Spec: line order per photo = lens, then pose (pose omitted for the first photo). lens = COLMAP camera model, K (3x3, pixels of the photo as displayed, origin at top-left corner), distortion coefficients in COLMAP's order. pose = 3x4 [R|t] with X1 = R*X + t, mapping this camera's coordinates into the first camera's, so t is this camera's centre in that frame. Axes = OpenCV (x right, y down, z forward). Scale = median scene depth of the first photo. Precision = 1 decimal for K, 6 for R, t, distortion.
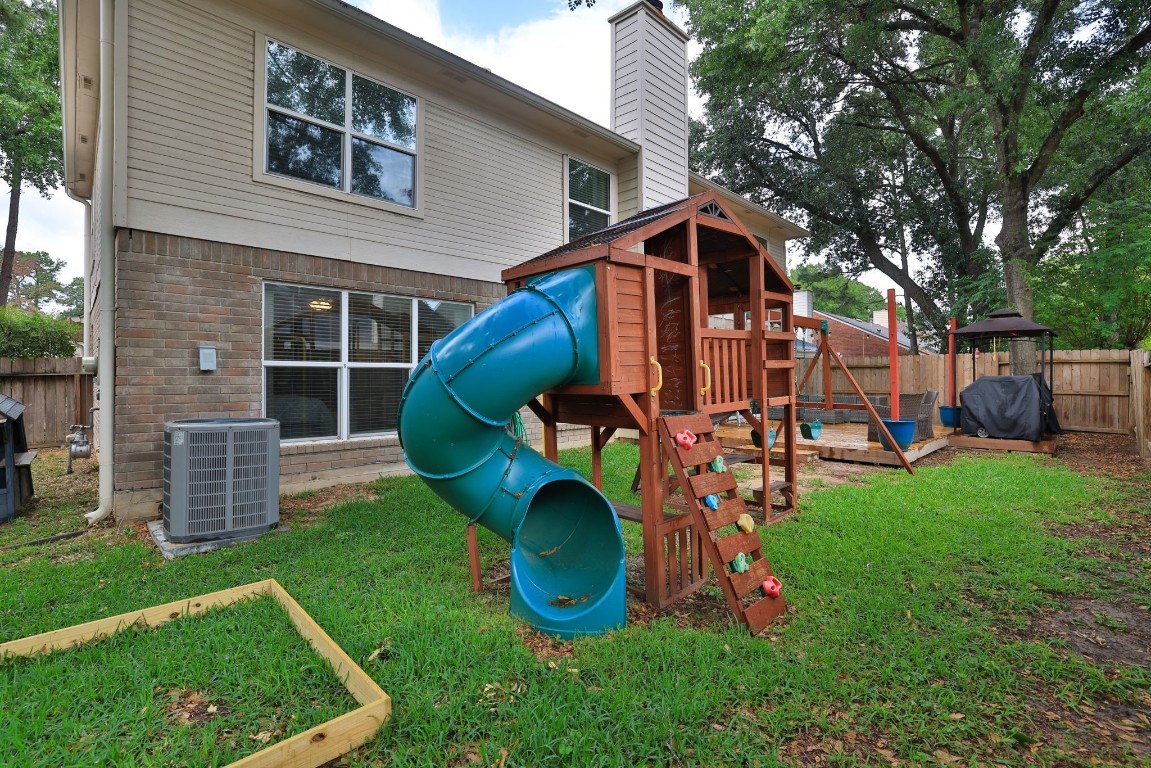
lens RADIAL K [[528.5, 0, 575.2], [0, 528.5, 376.1], [0, 0, 1]] dist [-0.045325, 0.018520]
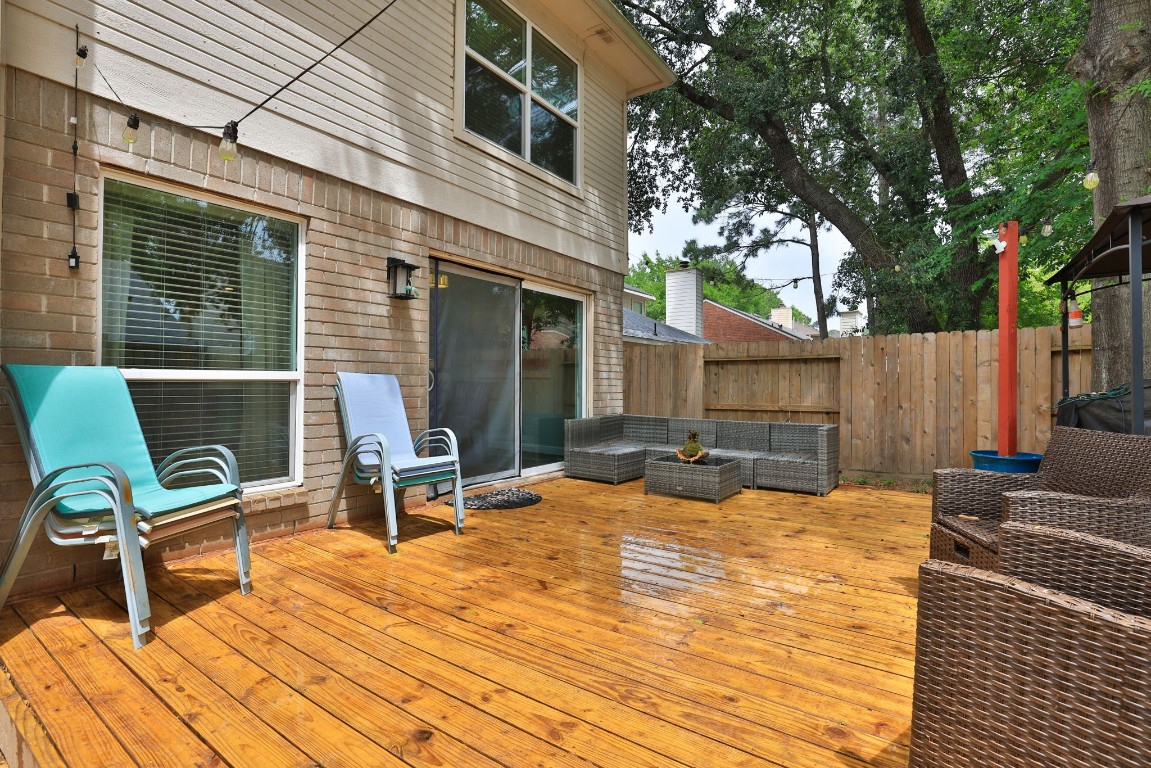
lens RADIAL K [[528.5, 0, 575.2], [0, 528.5, 376.1], [0, 0, 1]] dist [-0.045325, 0.018520]
pose [[0.985335, 0.003968, 0.170585, 0.687000], [-0.002243, 0.999944, -0.010301, 0.010902], [-0.170617, 0.009768, 0.985289, 1.346246]]
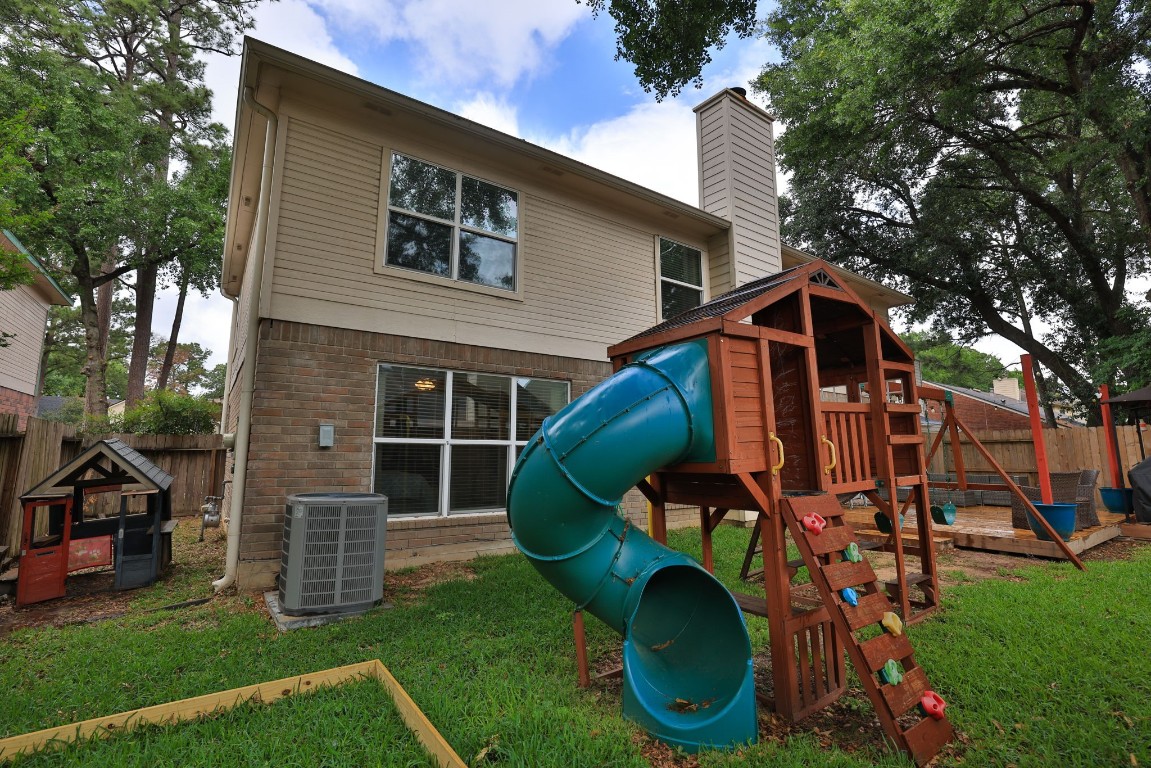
lens RADIAL K [[528.5, 0, 575.2], [0, 528.5, 376.1], [0, 0, 1]] dist [-0.045325, 0.018520]
pose [[0.987190, -0.021220, -0.158132, -0.030099], [-0.001833, 0.989543, -0.144227, -0.000236], [0.159539, 0.142669, 0.976828, 0.012170]]
